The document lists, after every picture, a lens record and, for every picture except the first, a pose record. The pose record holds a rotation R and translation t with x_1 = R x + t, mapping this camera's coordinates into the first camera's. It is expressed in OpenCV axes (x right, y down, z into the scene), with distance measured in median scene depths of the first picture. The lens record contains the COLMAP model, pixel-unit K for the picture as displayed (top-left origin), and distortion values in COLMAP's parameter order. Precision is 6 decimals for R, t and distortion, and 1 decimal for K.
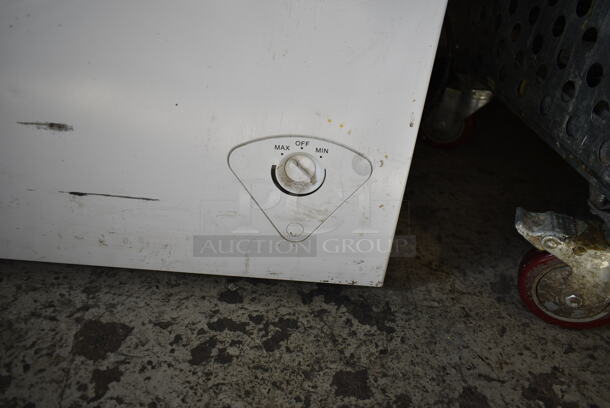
lens RADIAL K [[462.2, 0, 304.2], [0, 462.2, 203.5], [0, 0, 1]] dist [-0.022470, 0.006768]
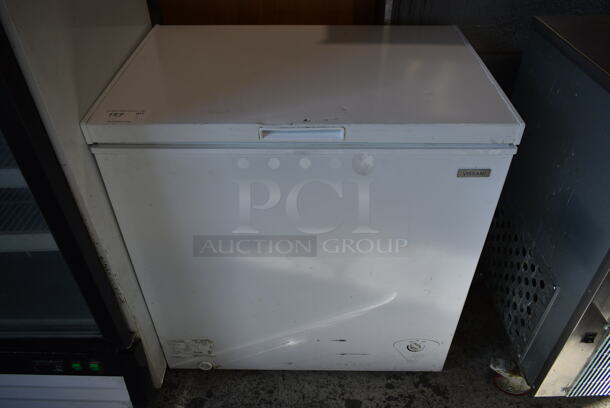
lens RADIAL K [[462.2, 0, 305.5], [0, 462.2, 204.1], [0, 0, 1]] dist [-0.022470, 0.006768]
pose [[0.995887, -0.049720, -0.075745, -0.433064], [0.057631, 0.992682, 0.106114, -1.324765], [0.069915, -0.110043, 0.991465, -1.838238]]
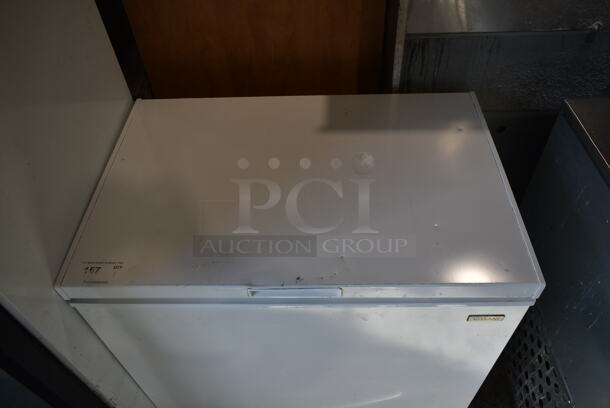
lens RADIAL K [[462.2, 0, 306.4], [0, 462.2, 202.3], [0, 0, 1]] dist [-0.022470, 0.006768]
pose [[0.991429, -0.056908, -0.117599, -0.311200], [0.084304, 0.966329, 0.243109, -2.161536], [0.099804, -0.250940, 0.962844, -1.488915]]
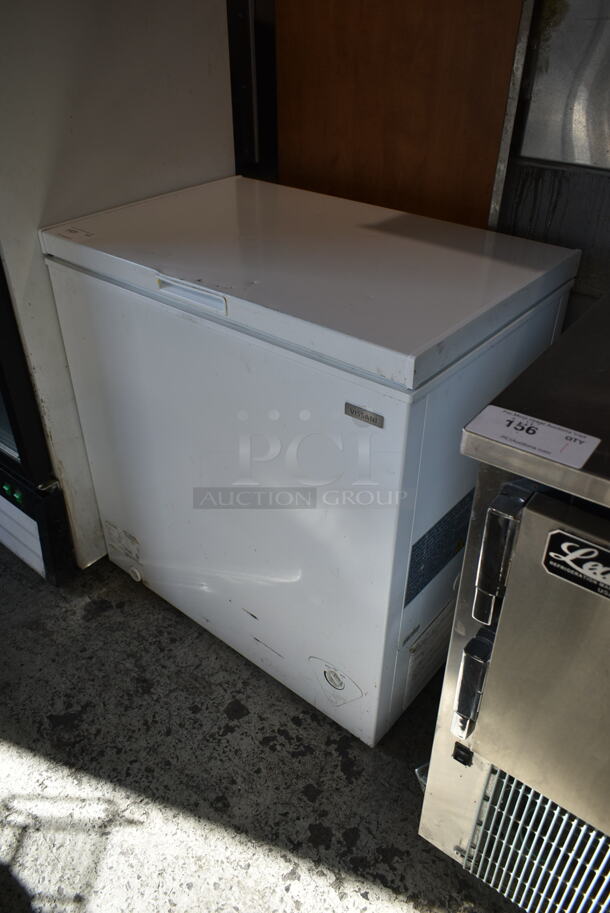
lens RADIAL K [[691.8, 0, 304.7], [0, 691.8, 454.7], [0, 0, 1]] dist [-0.022470, 0.006768]
pose [[0.760506, 0.304554, -0.573479, 1.279579], [-0.306836, 0.946912, 0.095967, -1.236124], [0.572261, 0.102980, 0.813580, -1.576079]]
